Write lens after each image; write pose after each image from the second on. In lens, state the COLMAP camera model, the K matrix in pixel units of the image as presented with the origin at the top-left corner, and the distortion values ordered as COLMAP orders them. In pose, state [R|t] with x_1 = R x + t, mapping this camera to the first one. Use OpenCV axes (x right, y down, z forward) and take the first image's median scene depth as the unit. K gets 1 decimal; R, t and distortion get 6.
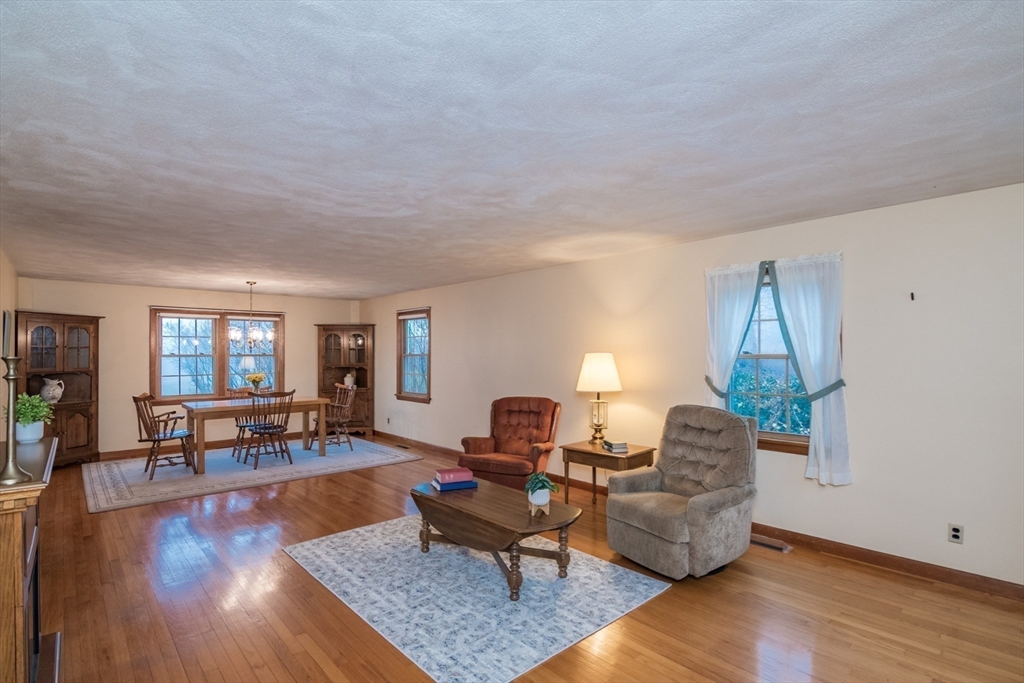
lens RADIAL K [[498.2, 0, 509.5], [0, 498.2, 351.4], [0, 0, 1]] dist [-0.029930, -0.000673]
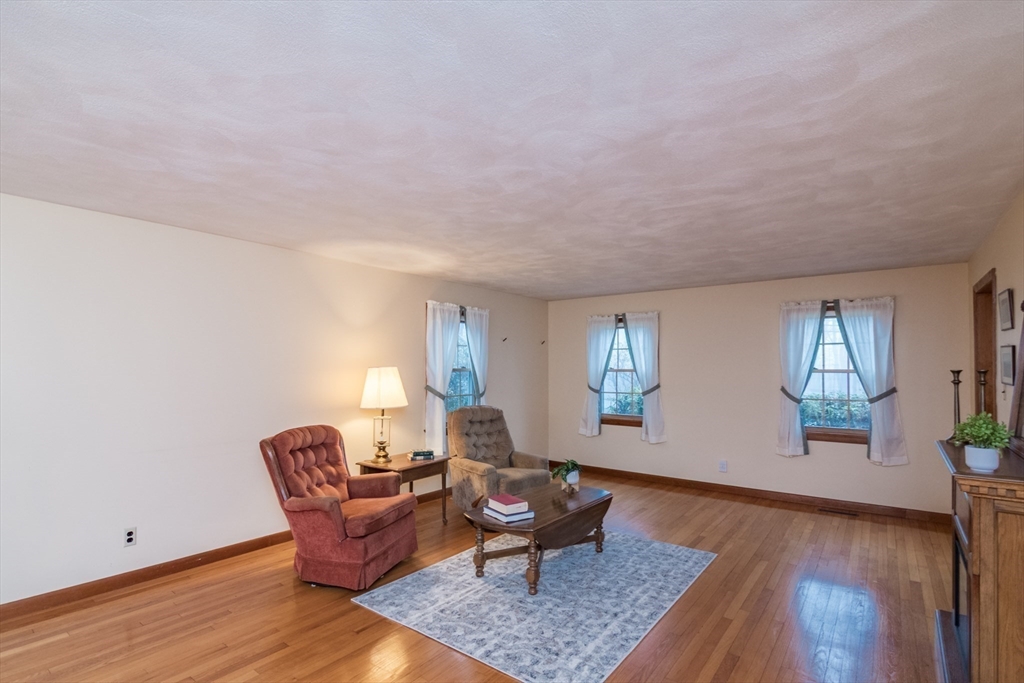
lens RADIAL K [[503.9, 0, 503.5], [0, 503.9, 363.9], [0, 0, 1]] dist [-0.003226, -0.001678]
pose [[-0.169773, 0.006460, 0.985462, -0.976589], [0.002858, 0.999978, -0.006063, 0.004306], [-0.985479, 0.001787, -0.169788, 1.129947]]
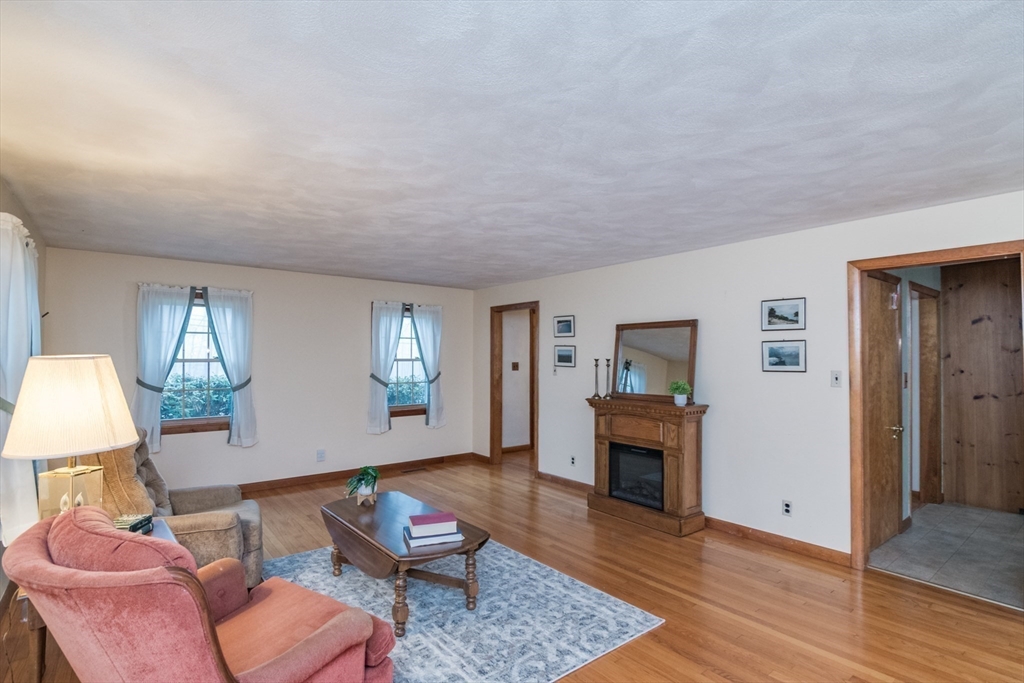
lens RADIAL K [[498.2, 0, 509.5], [0, 498.2, 351.4], [0, 0, 1]] dist [-0.029930, -0.000673]
pose [[-0.997804, -0.002307, 0.066199, -0.265282], [-0.002988, 0.999944, -0.010193, 0.005240], [-0.066172, -0.010368, -0.997754, 1.673620]]
